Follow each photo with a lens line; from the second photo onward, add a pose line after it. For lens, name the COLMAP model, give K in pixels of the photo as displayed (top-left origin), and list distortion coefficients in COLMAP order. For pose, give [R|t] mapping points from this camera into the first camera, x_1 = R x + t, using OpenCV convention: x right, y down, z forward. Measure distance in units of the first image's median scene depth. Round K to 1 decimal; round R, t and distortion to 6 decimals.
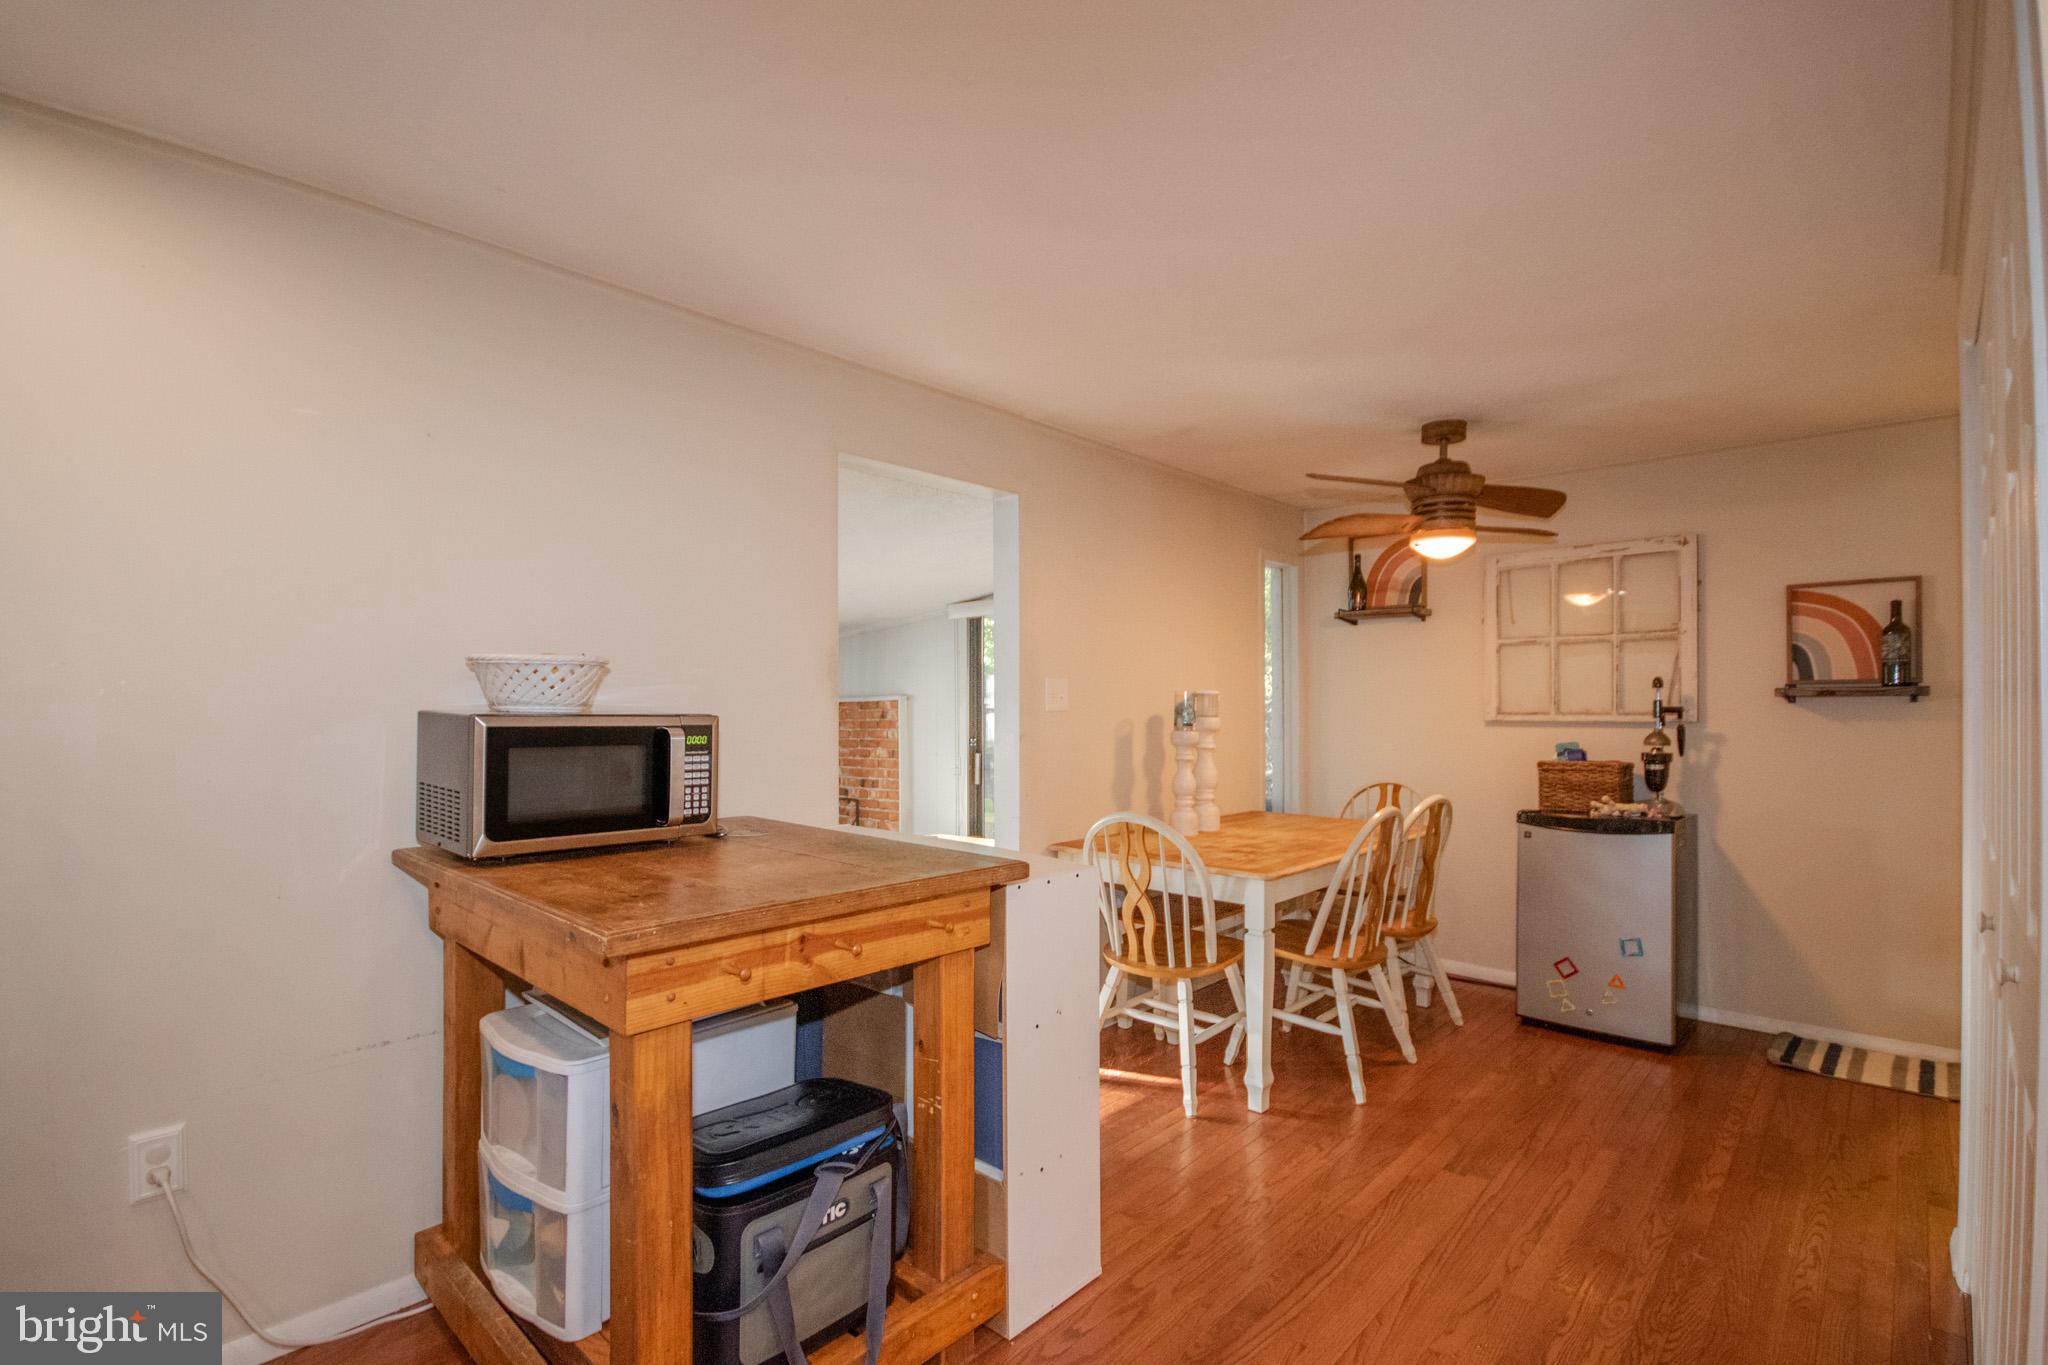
lens RADIAL K [[949.0, 0, 1061.3], [0, 949.0, 703.0], [0, 0, 1]] dist [-0.001345, -0.000191]
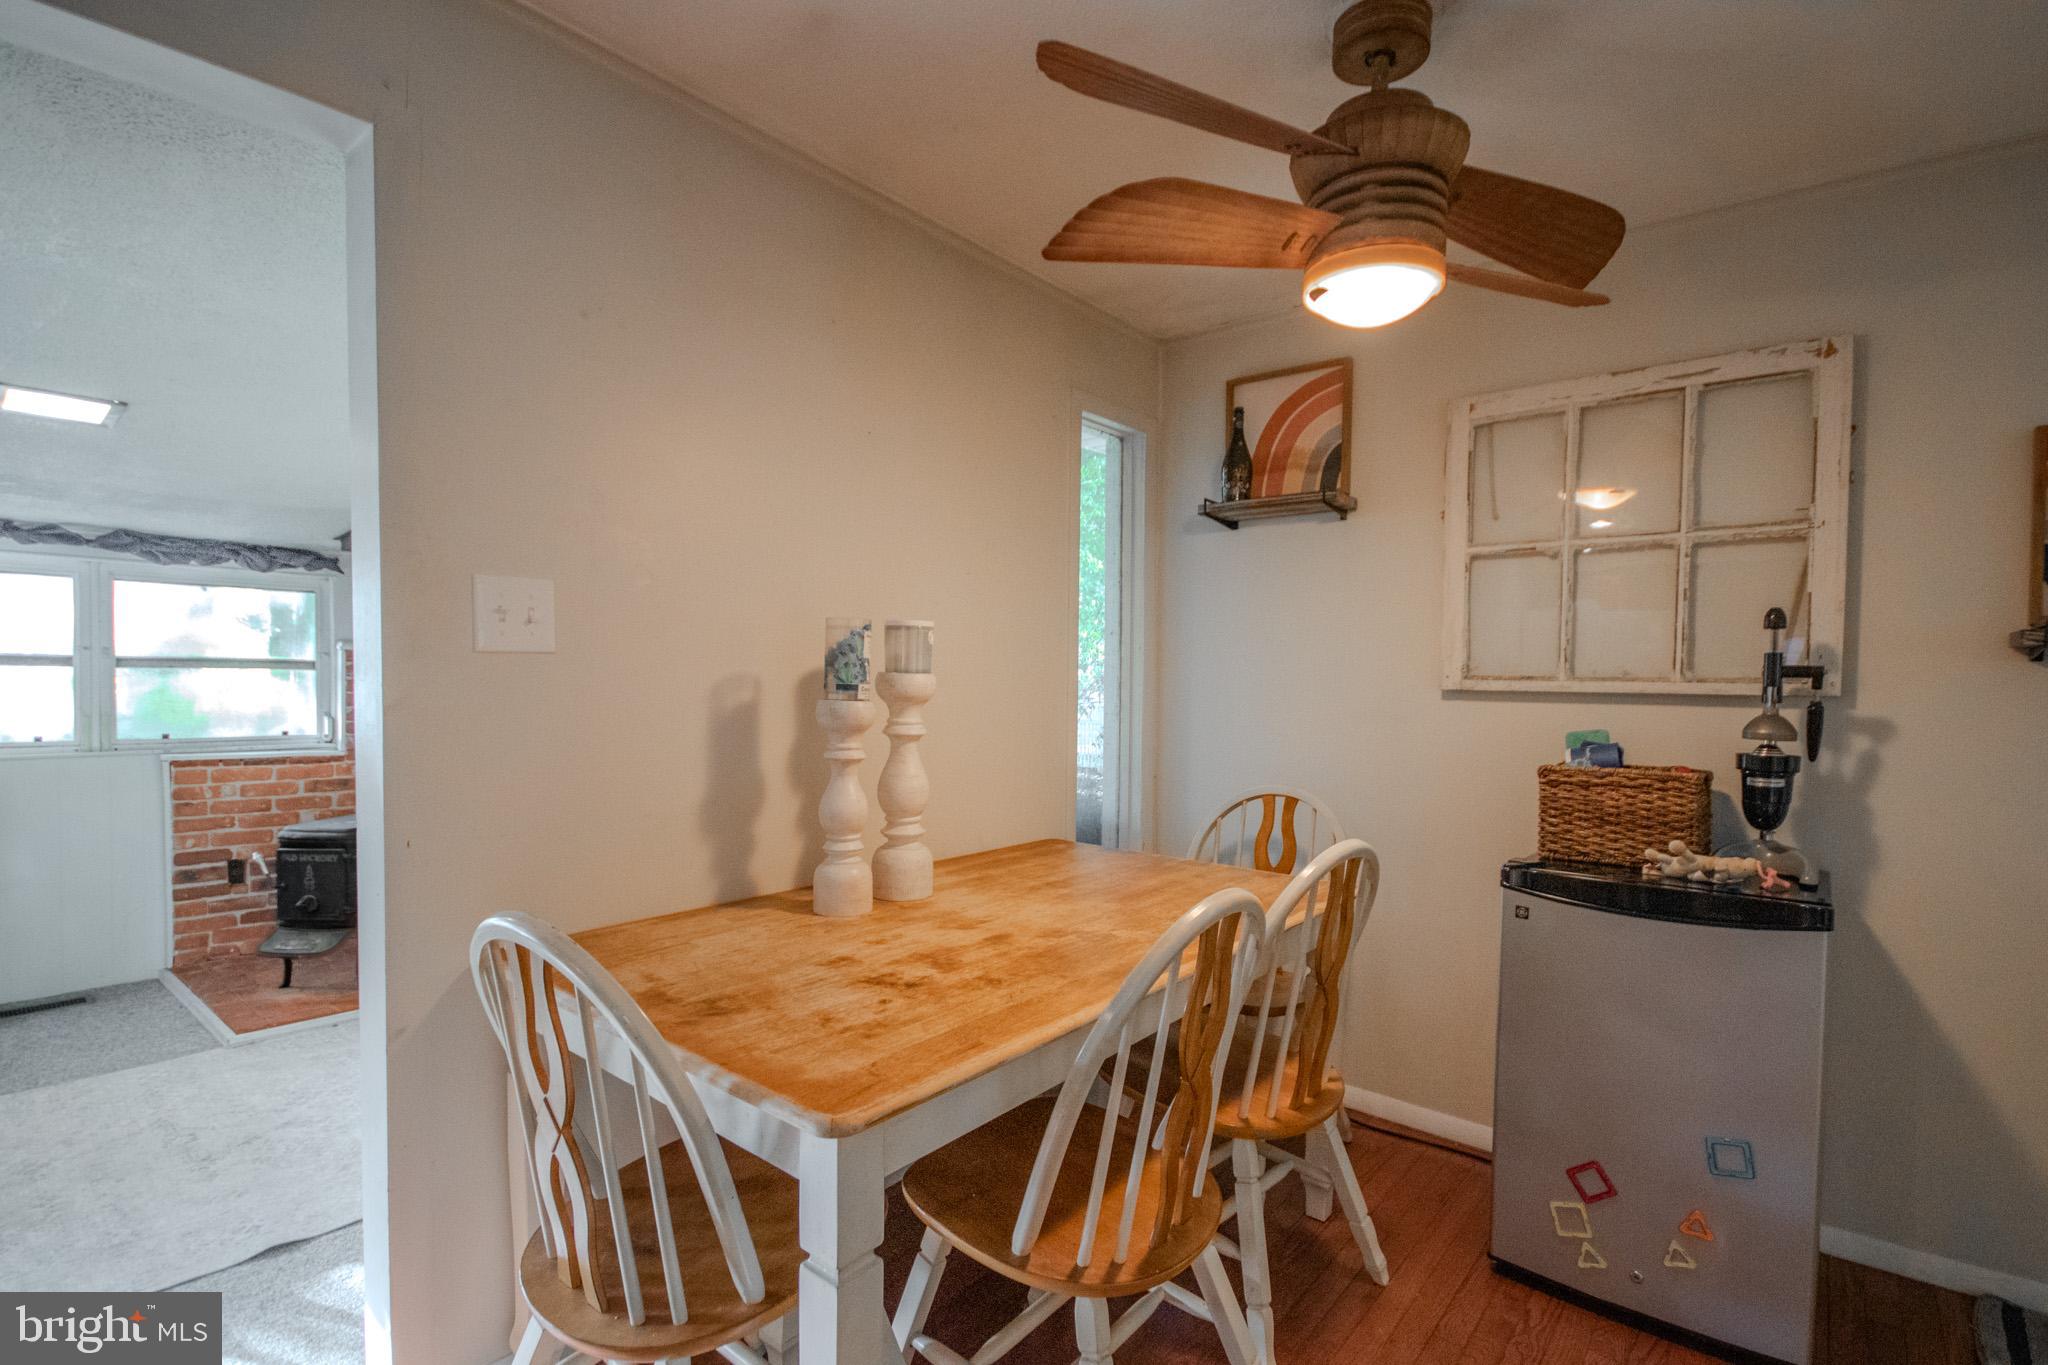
lens RADIAL K [[976.7, 0, 1062.0], [0, 976.7, 714.6], [0, 0, 1]] dist [-0.001815, -0.000383]
pose [[0.997703, 0.012738, 0.066537, 0.204895], [-0.015549, 0.999001, 0.041889, 0.014308], [-0.065937, -0.042827, 0.996904, 0.488732]]
